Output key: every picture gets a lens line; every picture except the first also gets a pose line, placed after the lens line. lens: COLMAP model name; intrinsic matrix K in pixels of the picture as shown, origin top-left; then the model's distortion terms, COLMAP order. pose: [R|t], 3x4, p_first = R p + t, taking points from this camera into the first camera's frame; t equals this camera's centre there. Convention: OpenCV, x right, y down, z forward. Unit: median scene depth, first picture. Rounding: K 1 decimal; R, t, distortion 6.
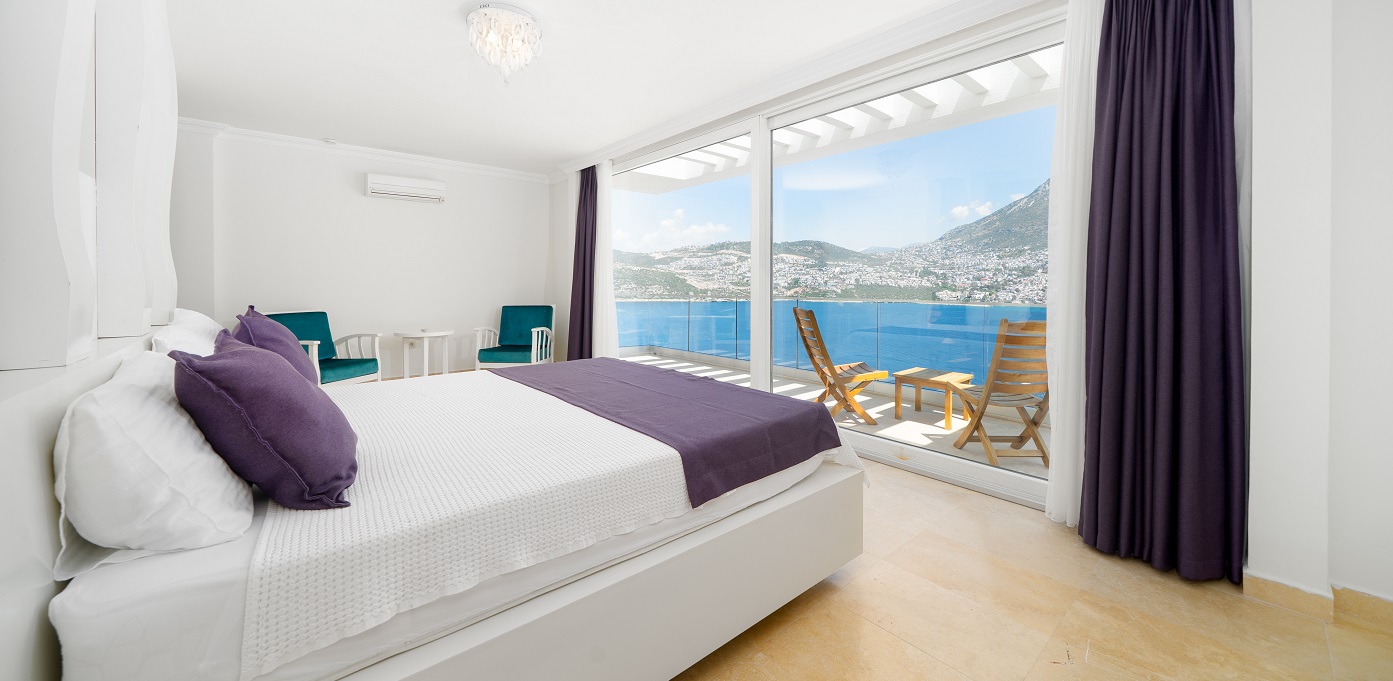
lens RADIAL K [[497.4, 0, 691.2], [0, 497.4, 339.6], [0, 0, 1]] dist [-0.001294, -0.000084]
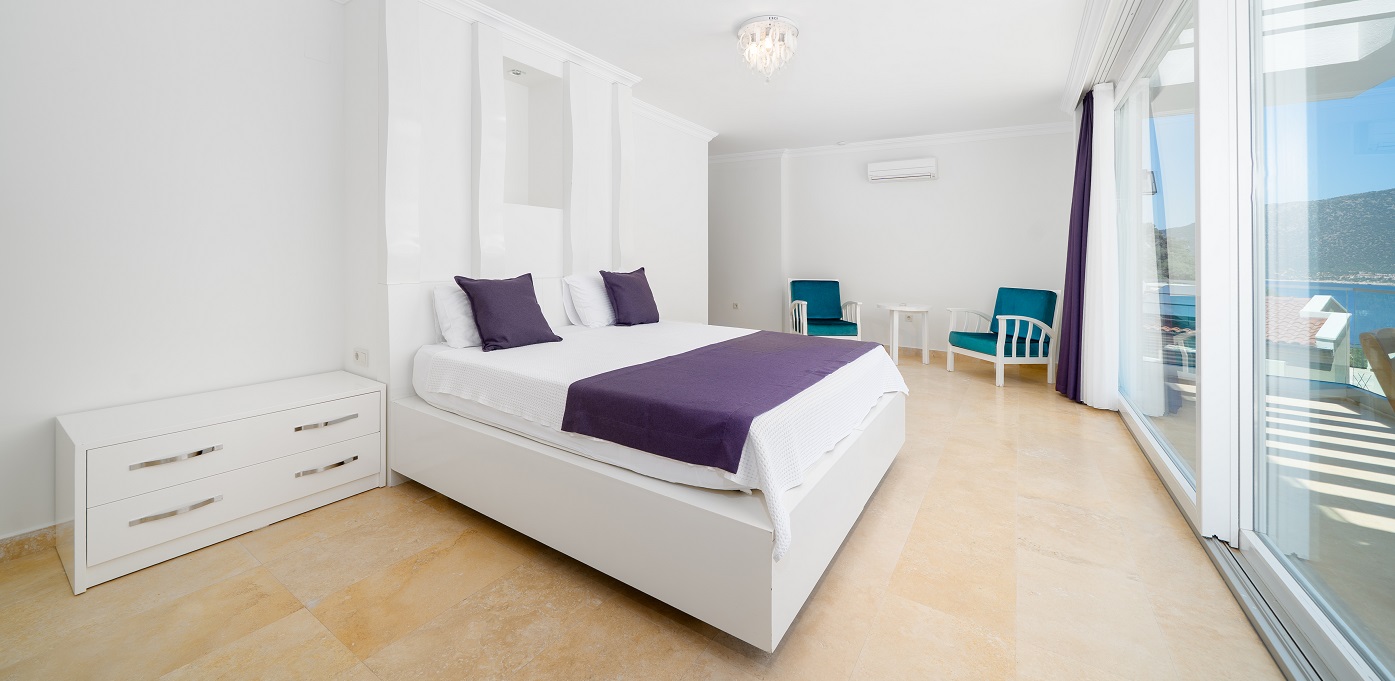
lens RADIAL K [[498.1, 0, 692.2], [0, 498.1, 339.6], [0, 0, 1]] dist [-0.001294, -0.000084]
pose [[0.282635, 0.161806, -0.945482, 0.392103], [-0.130217, 0.983018, 0.129303, -0.027025], [0.950348, 0.086572, 0.298905, 0.292290]]
